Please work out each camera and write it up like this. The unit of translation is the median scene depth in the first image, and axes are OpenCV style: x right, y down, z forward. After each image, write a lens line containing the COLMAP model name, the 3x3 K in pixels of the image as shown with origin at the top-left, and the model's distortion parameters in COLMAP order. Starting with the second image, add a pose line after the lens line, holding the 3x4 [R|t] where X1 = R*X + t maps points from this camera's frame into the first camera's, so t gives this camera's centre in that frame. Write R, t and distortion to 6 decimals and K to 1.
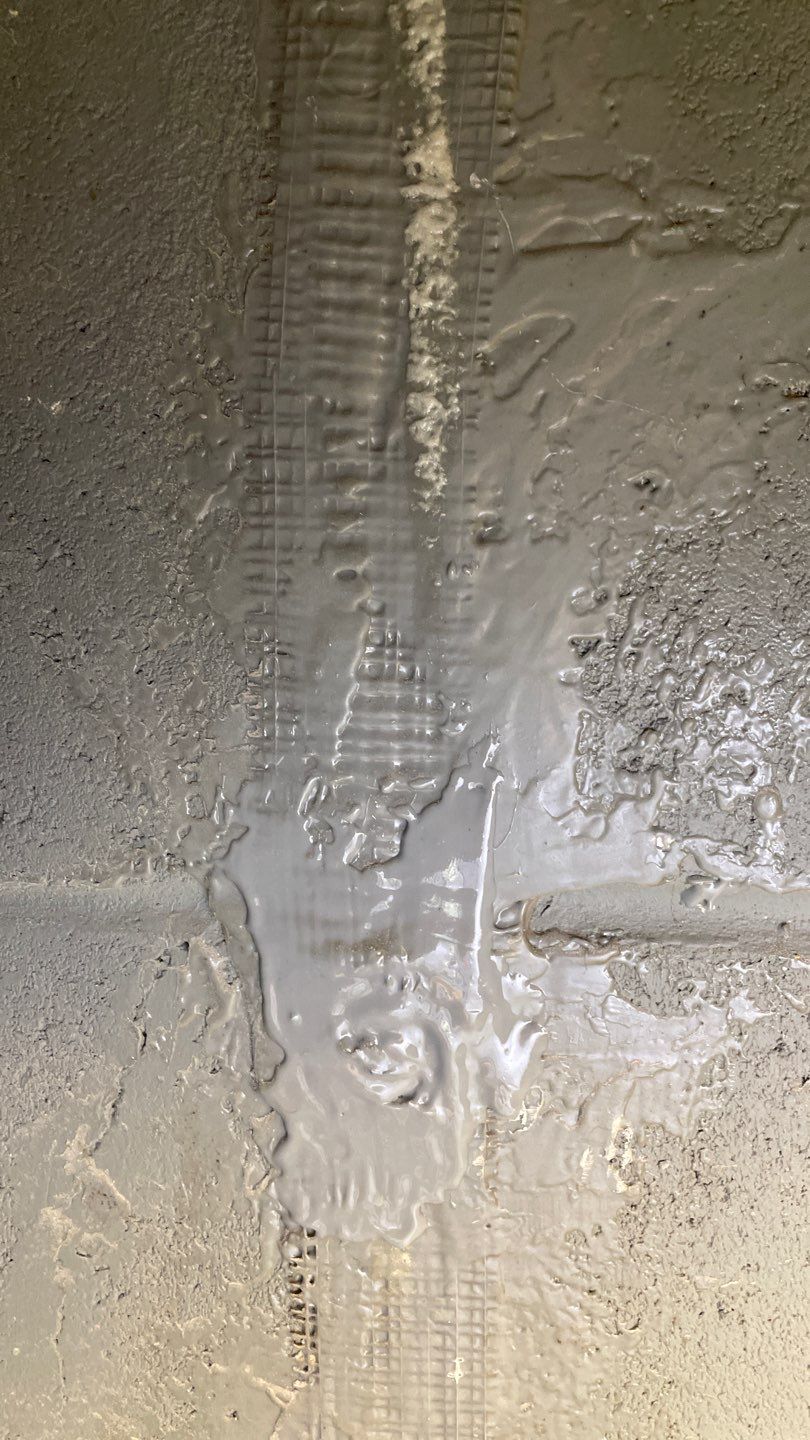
lens RADIAL K [[1083.2, 0, 409.4], [0, 1083.2, 708.9], [0, 0, 1]] dist [0.078018, -0.116148]
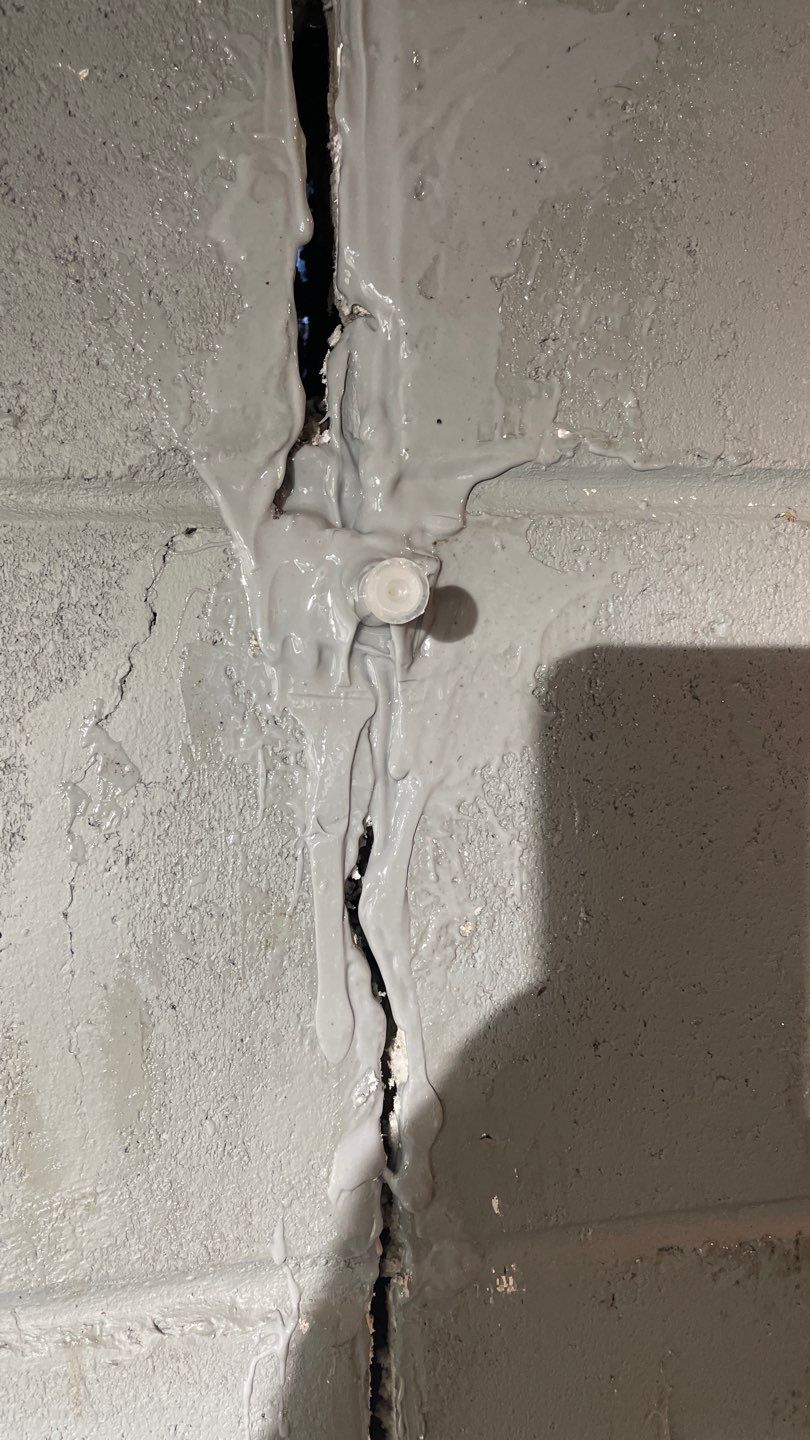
lens RADIAL K [[1083.2, 0, 409.4], [0, 1083.2, 708.9], [0, 0, 1]] dist [0.078018, -0.116148]
pose [[0.953957, -0.035805, 0.297798, -0.395151], [0.069388, 0.992261, -0.102973, 0.639636], [-0.291807, 0.118895, 0.949059, -0.196180]]
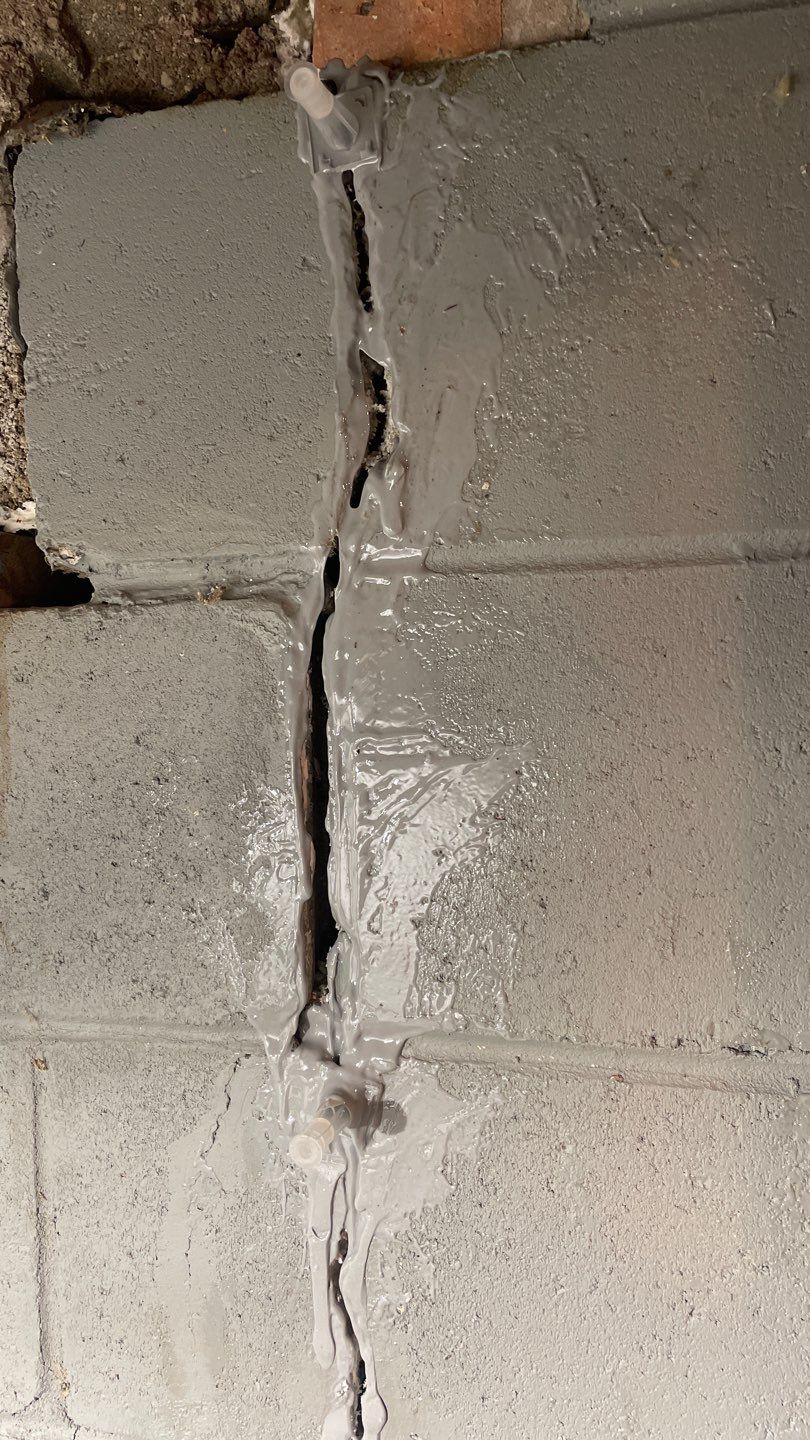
lens RADIAL K [[1083.2, 0, 409.4], [0, 1083.2, 708.9], [0, 0, 1]] dist [0.078018, -0.116148]
pose [[0.986827, -0.014314, -0.161147, 0.535867], [-0.002075, 0.994876, -0.101080, -0.283381], [0.161768, 0.100083, 0.981741, -1.285883]]
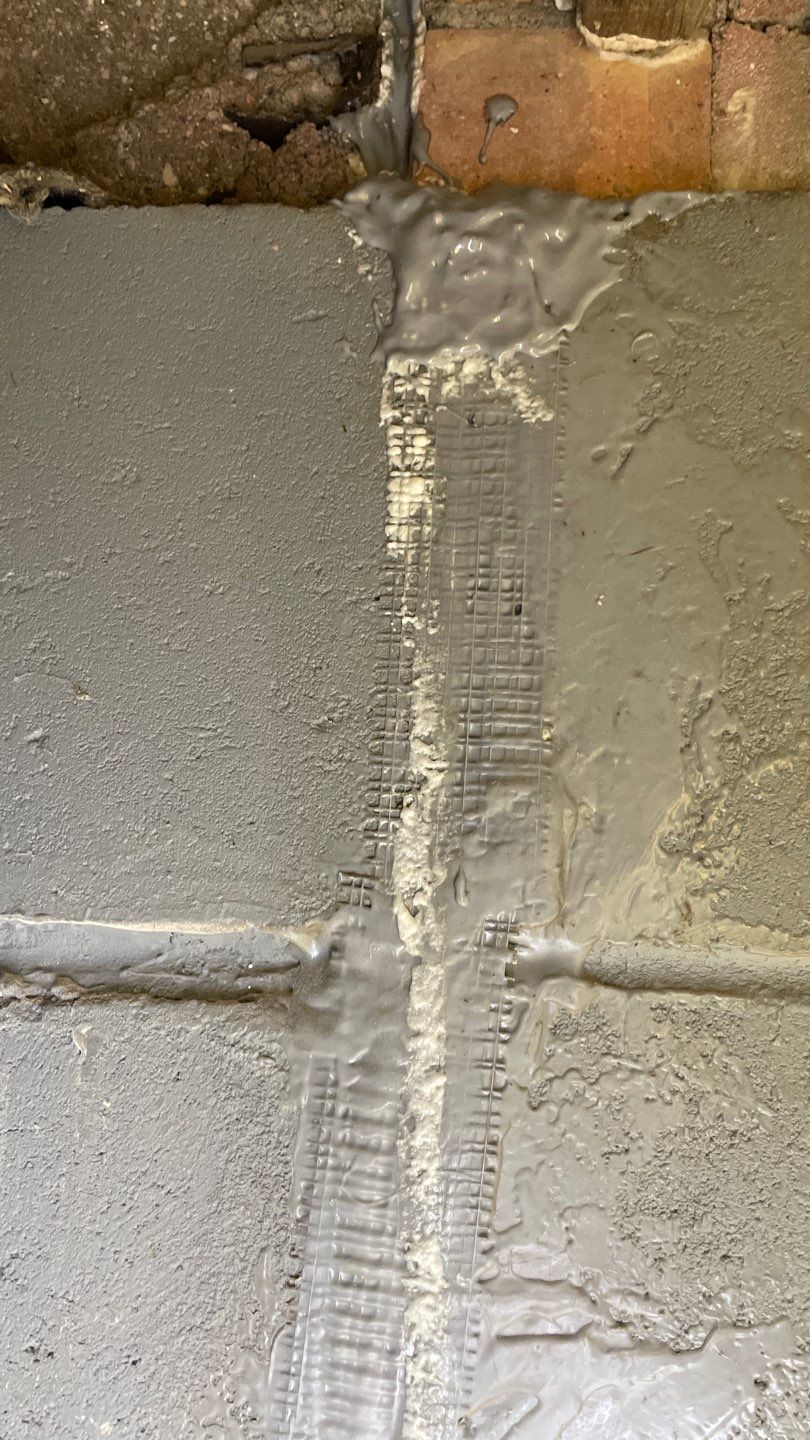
lens RADIAL K [[1083.2, 0, 409.4], [0, 1083.2, 708.9], [0, 0, 1]] dist [0.078018, -0.116148]
pose [[0.999221, 0.033540, 0.020808, -0.047456], [-0.025860, 0.954577, -0.296841, -0.725078], [-0.029819, 0.296071, 0.954700, -0.398935]]
